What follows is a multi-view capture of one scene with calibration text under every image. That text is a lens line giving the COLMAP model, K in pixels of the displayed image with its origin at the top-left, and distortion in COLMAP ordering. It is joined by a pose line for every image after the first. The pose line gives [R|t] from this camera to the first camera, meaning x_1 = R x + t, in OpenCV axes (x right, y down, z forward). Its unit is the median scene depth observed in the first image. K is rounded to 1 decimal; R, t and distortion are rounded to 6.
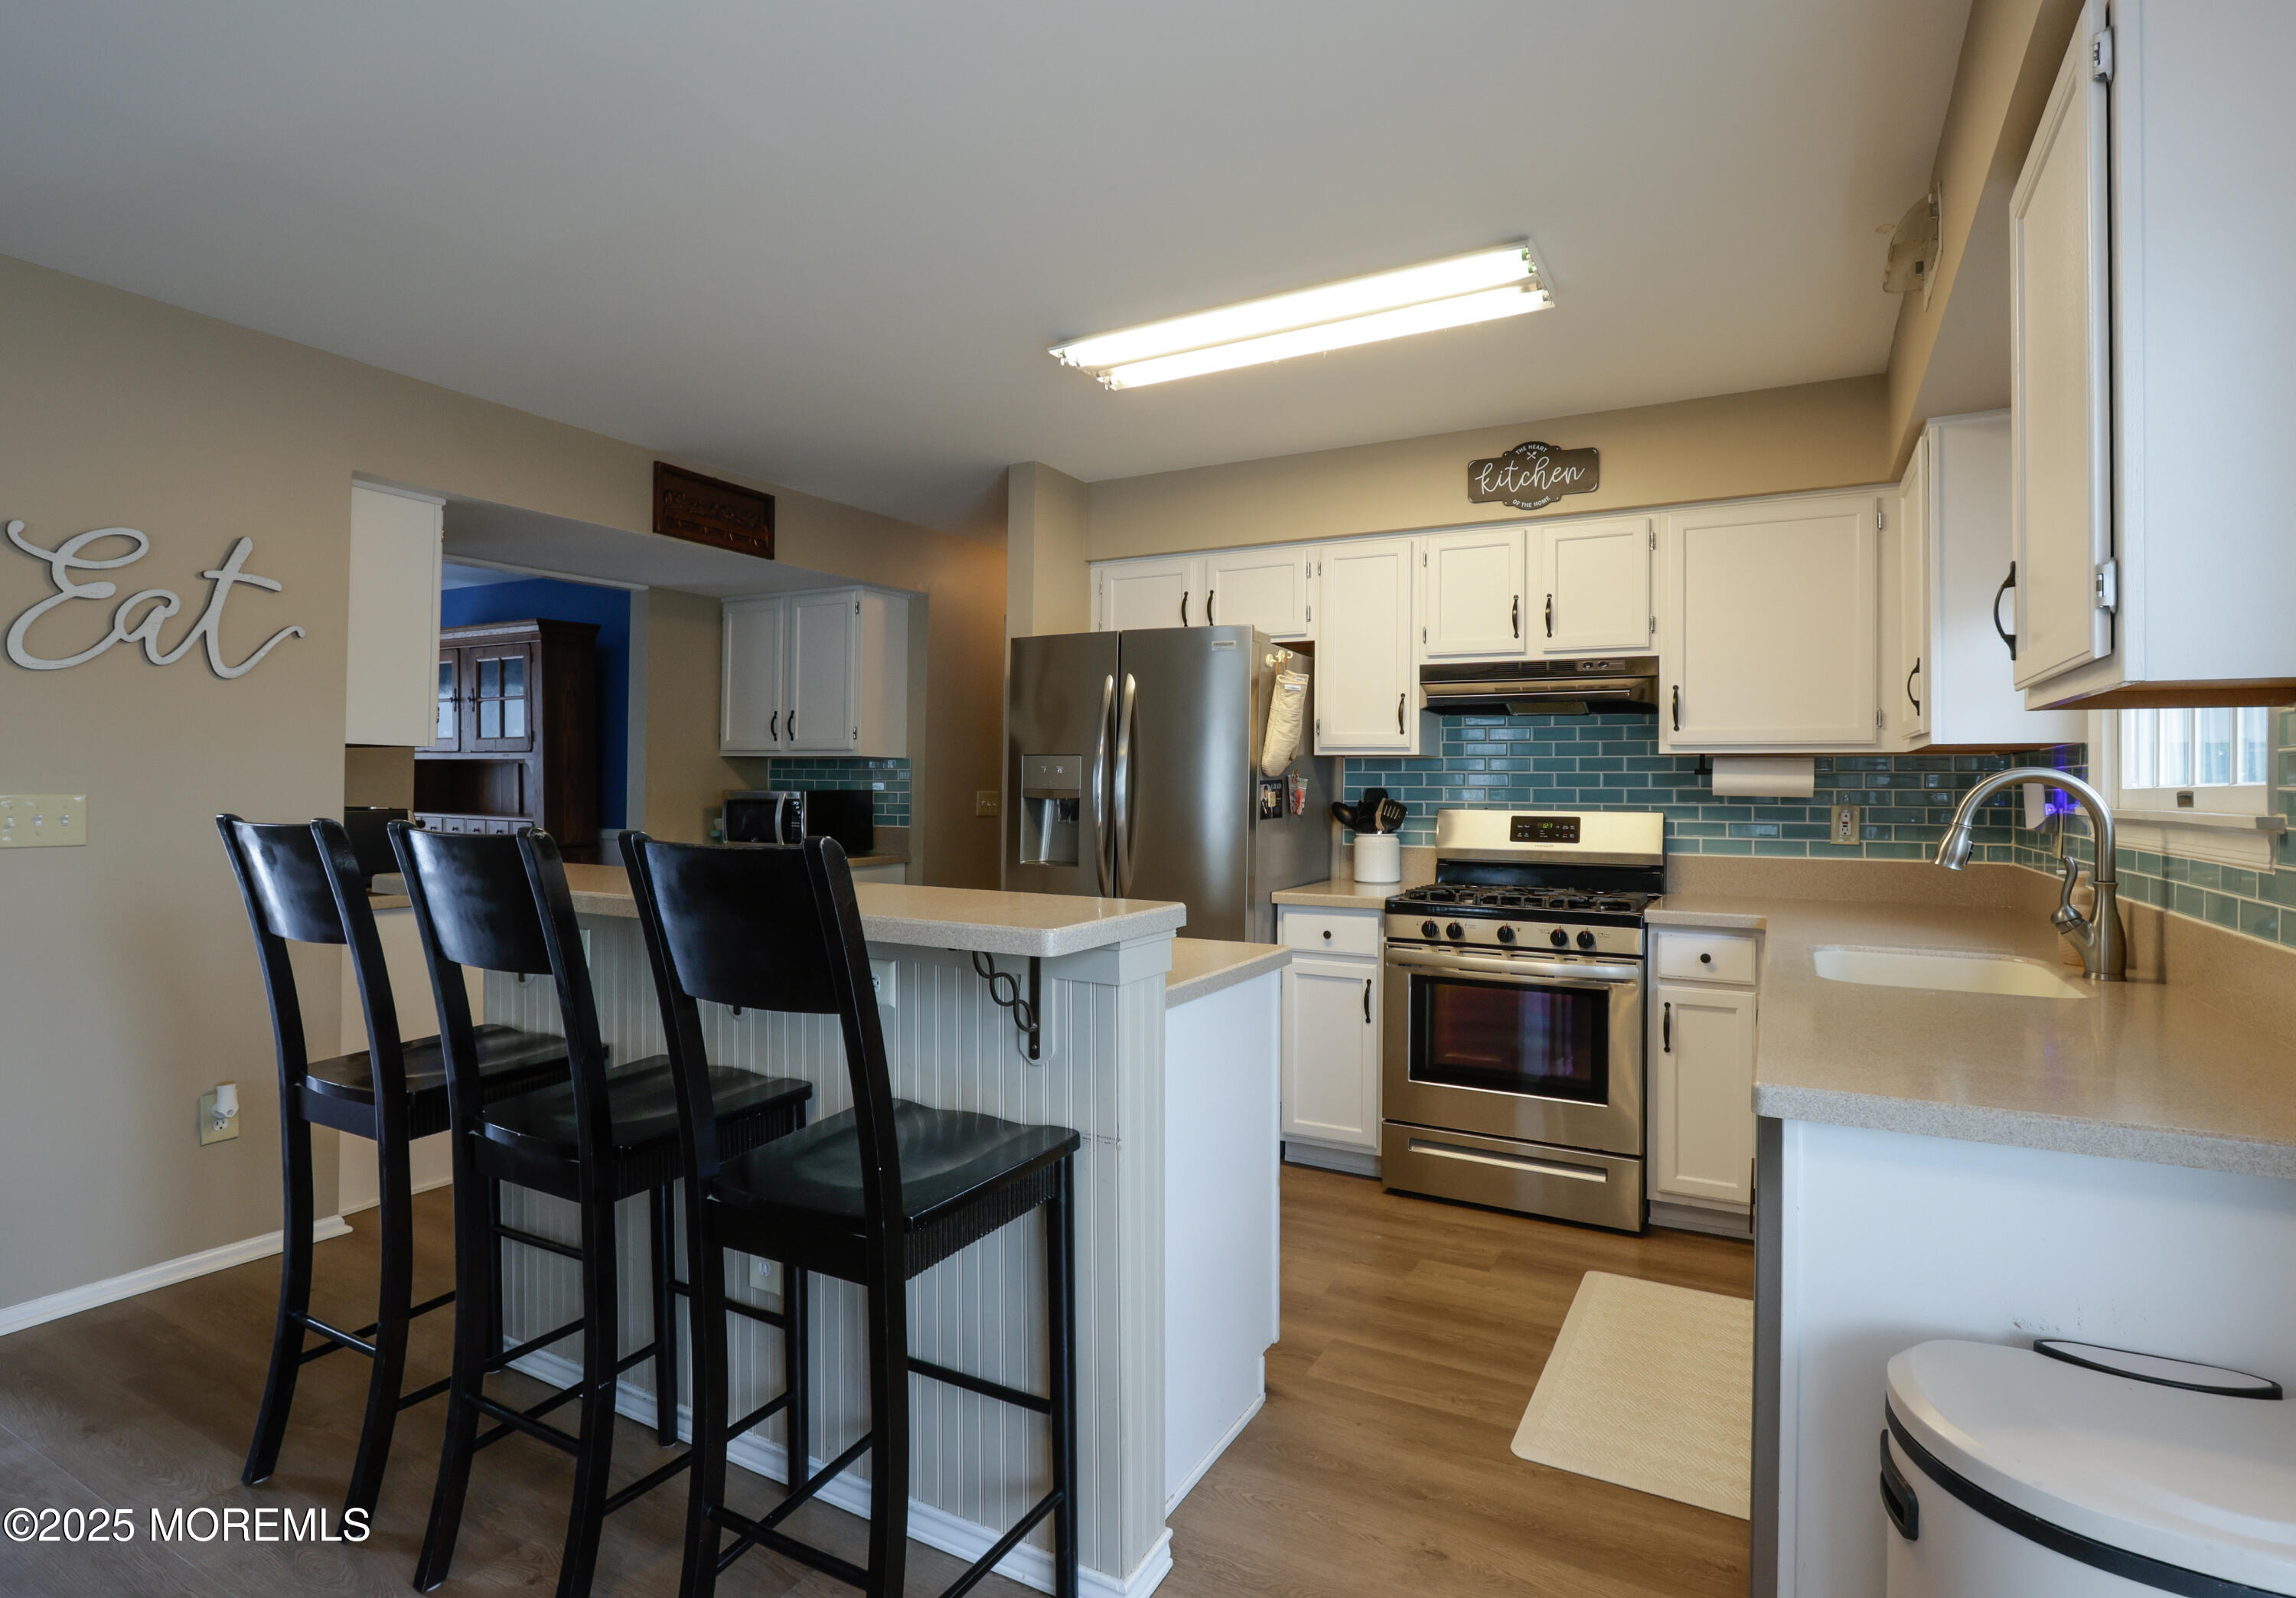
lens RADIAL K [[1118.5, 0, 1195.2], [0, 1118.5, 774.3], [0, 0, 1]] dist [-0.027239, 0.004508]
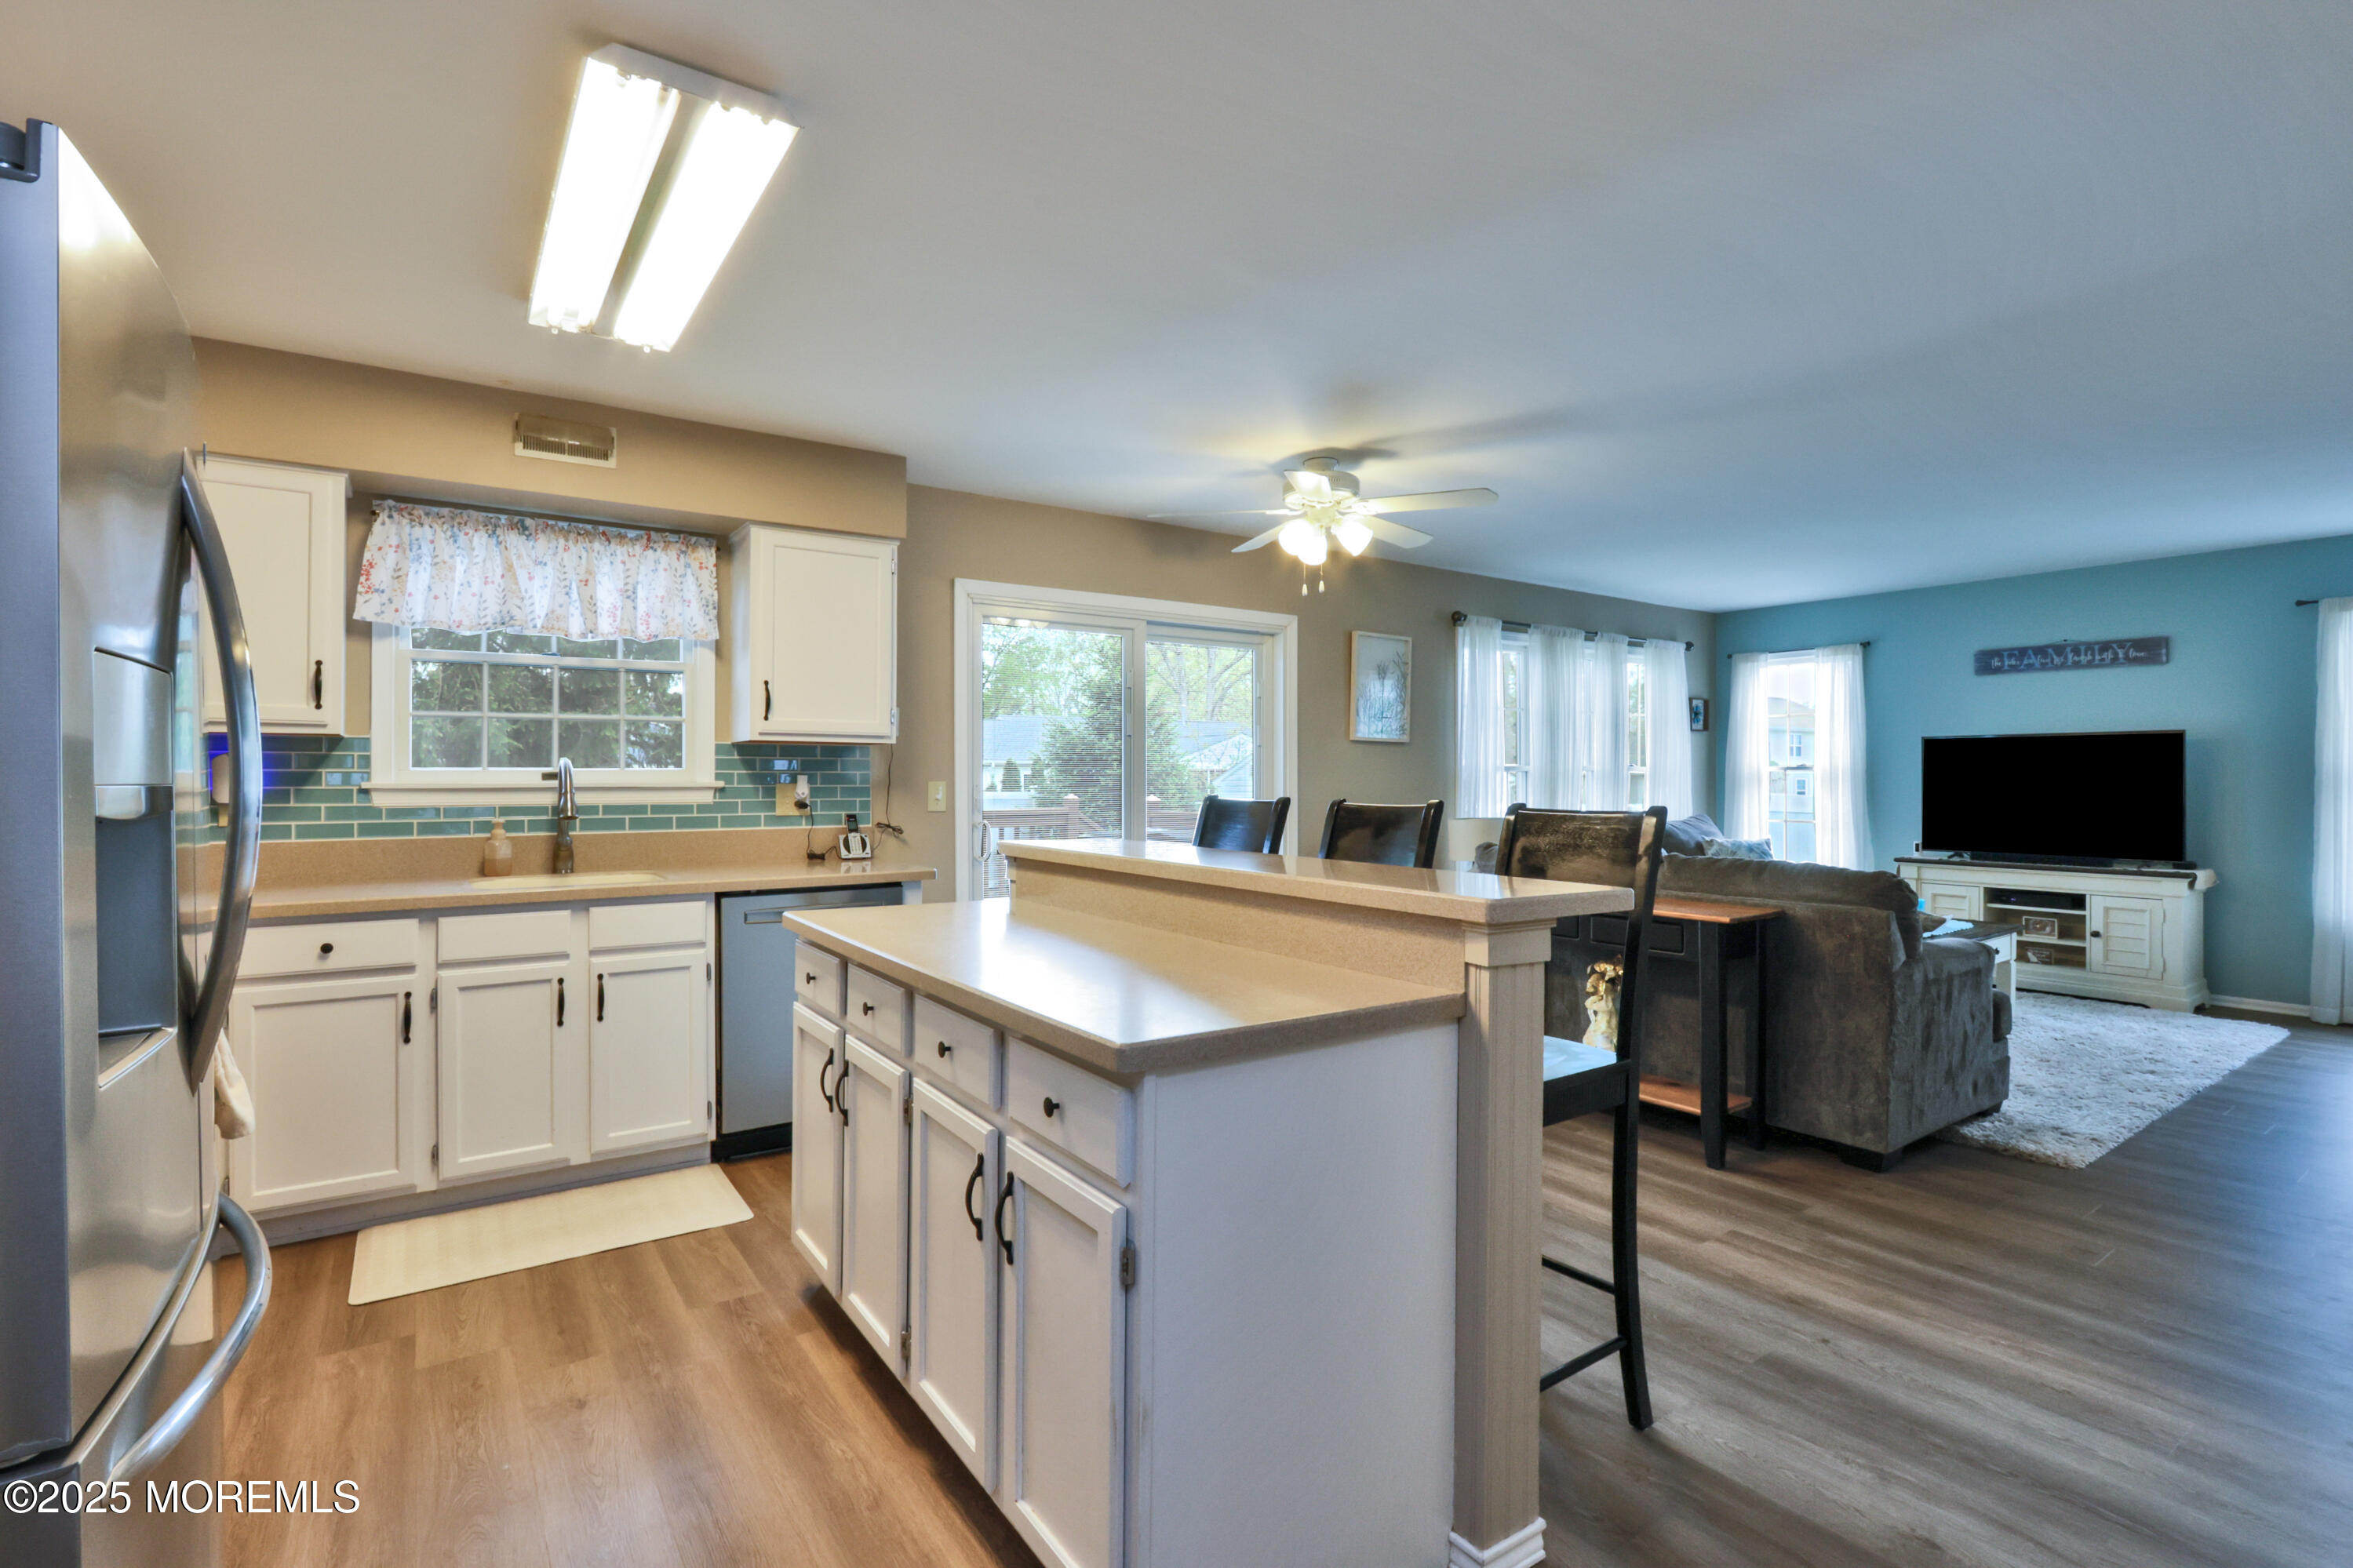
lens RADIAL K [[1088.2, 0, 1168.7], [0, 1088.2, 771.4], [0, 0, 1]] dist [-0.023423, 0.004789]
pose [[-0.887535, -0.009226, 0.460648, -0.509169], [-0.015112, 0.999844, -0.009092, 0.008177], [-0.460492, -0.015031, -0.887536, 1.183123]]
